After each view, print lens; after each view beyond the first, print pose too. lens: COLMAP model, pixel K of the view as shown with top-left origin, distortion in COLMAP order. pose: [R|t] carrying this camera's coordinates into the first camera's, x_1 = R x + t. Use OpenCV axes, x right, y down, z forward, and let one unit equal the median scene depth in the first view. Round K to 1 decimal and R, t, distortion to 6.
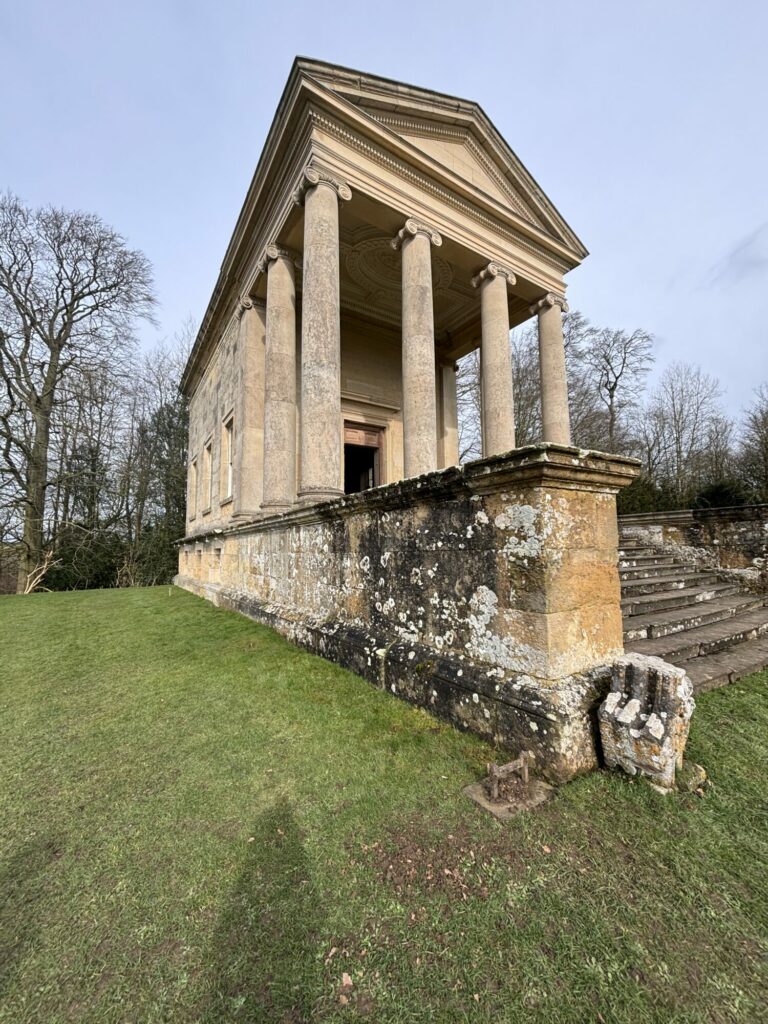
lens RADIAL K [[412.1, 0, 384.4], [0, 412.1, 511.6], [0, 0, 1]] dist [-0.004484, 0.002099]
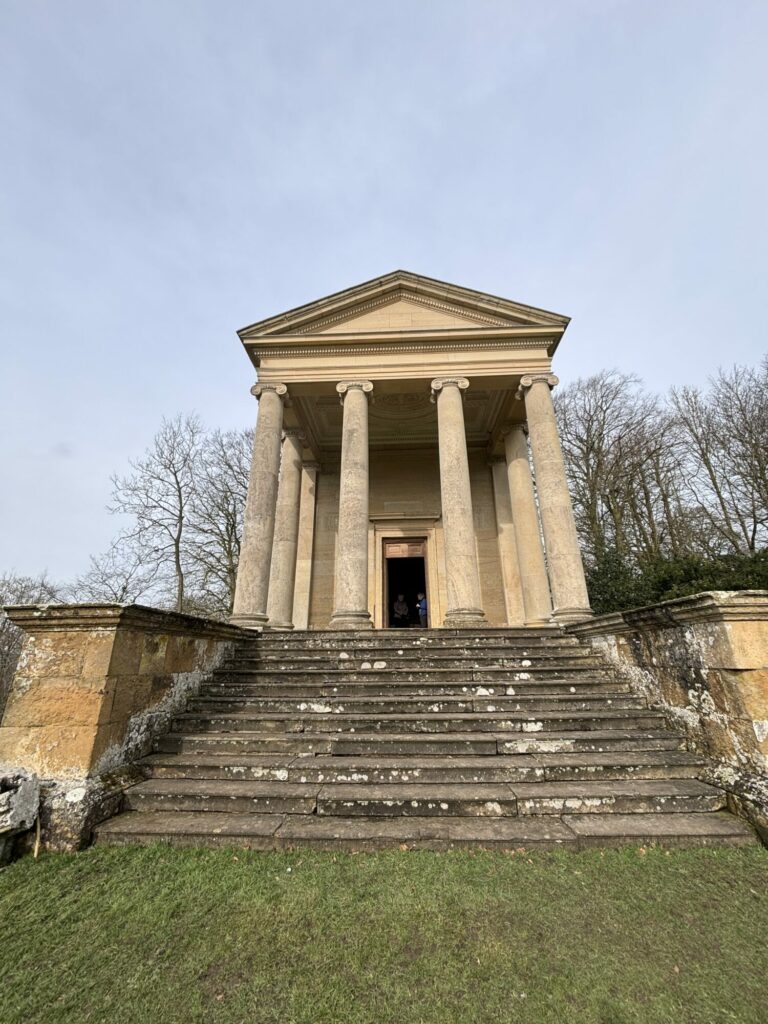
lens RADIAL K [[412.1, 0, 386.2], [0, 412.1, 508.8], [0, 0, 1]] dist [-0.004484, 0.002099]
pose [[0.813709, -0.194057, -0.547922, 0.845336], [0.053677, 0.963685, -0.261592, -0.011683], [0.578788, 0.183448, 0.794576, 0.178494]]
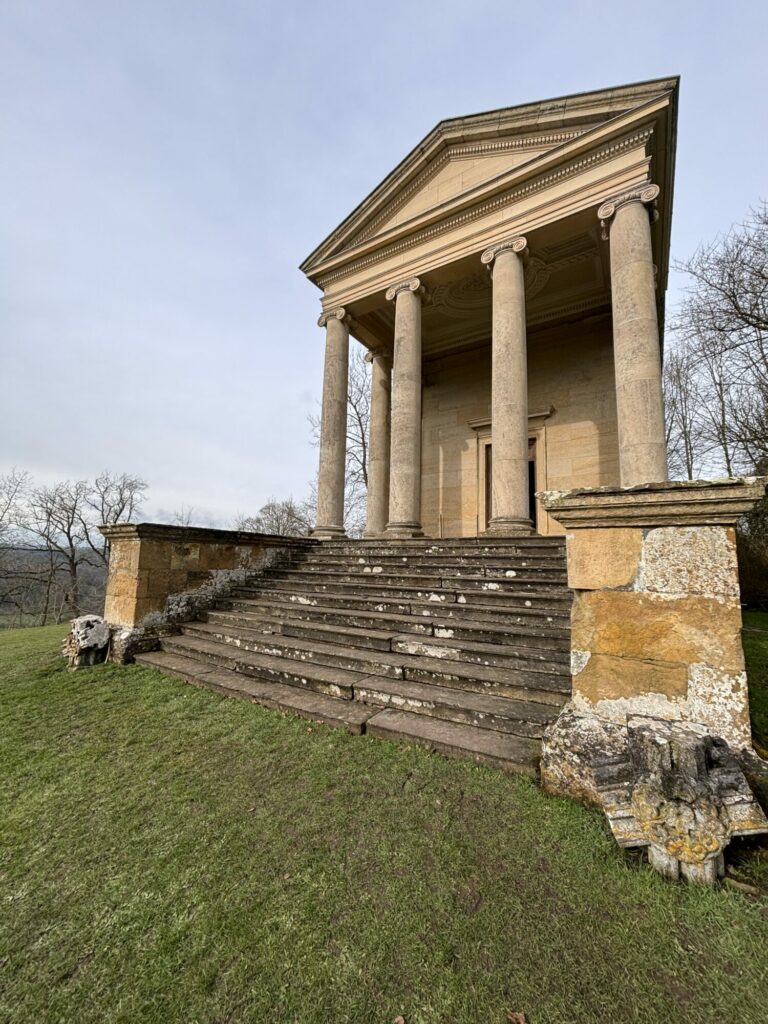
lens RADIAL K [[412.1, 0, 389.1], [0, 412.1, 509.9], [0, 0, 1]] dist [-0.004484, 0.002099]
pose [[0.409735, -0.095652, -0.907176, 1.162724], [0.059110, 0.995181, -0.078233, 0.014287], [0.910287, -0.021568, 0.413415, 0.536125]]
